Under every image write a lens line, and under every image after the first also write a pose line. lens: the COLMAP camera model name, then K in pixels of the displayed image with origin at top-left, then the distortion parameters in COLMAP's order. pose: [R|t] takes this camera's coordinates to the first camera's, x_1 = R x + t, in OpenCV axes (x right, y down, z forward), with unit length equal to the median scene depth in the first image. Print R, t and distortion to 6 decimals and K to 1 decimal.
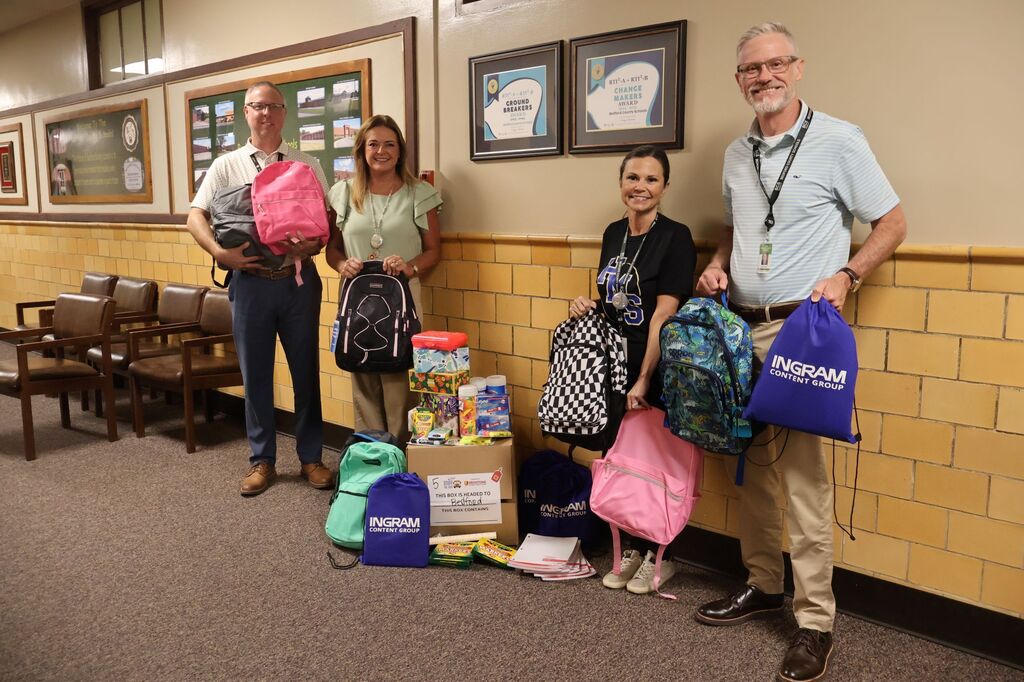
lens RADIAL K [[868.5, 0, 514.4], [0, 868.5, 340.9], [0, 0, 1]] dist [0.010164, 0.000526]
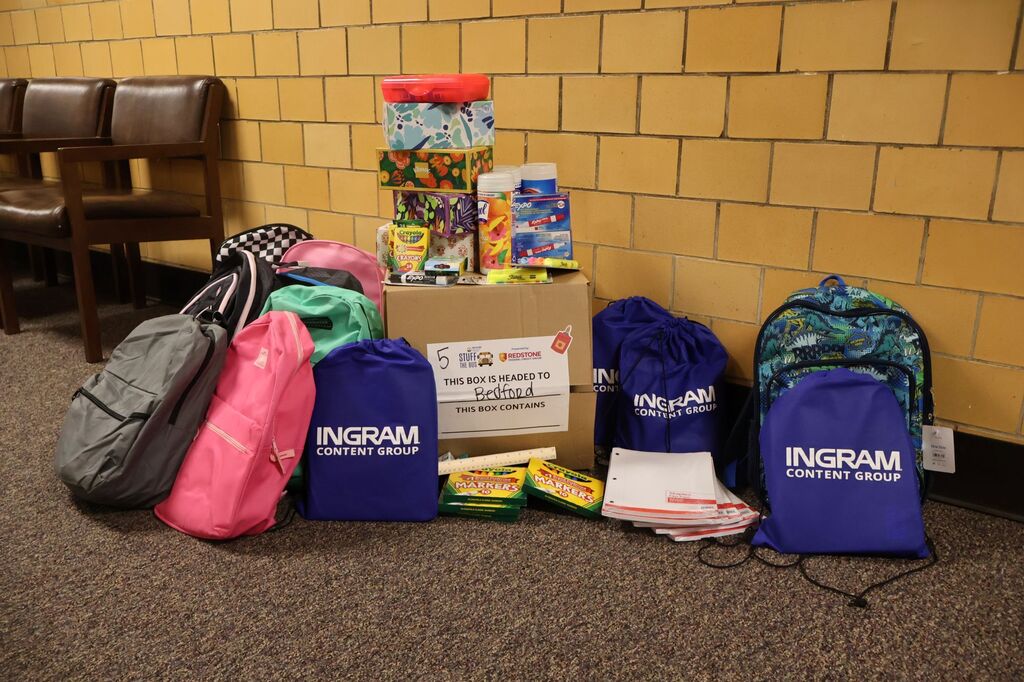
lens RADIAL K [[868.5, 0, 508.8], [0, 868.5, 342.7], [0, 0, 1]] dist [0.010164, 0.000526]
pose [[0.994832, -0.018394, 0.099856, -0.103379], [0.006035, 0.992427, 0.122688, 0.092315], [-0.101356, -0.121451, 0.987409, 0.491535]]
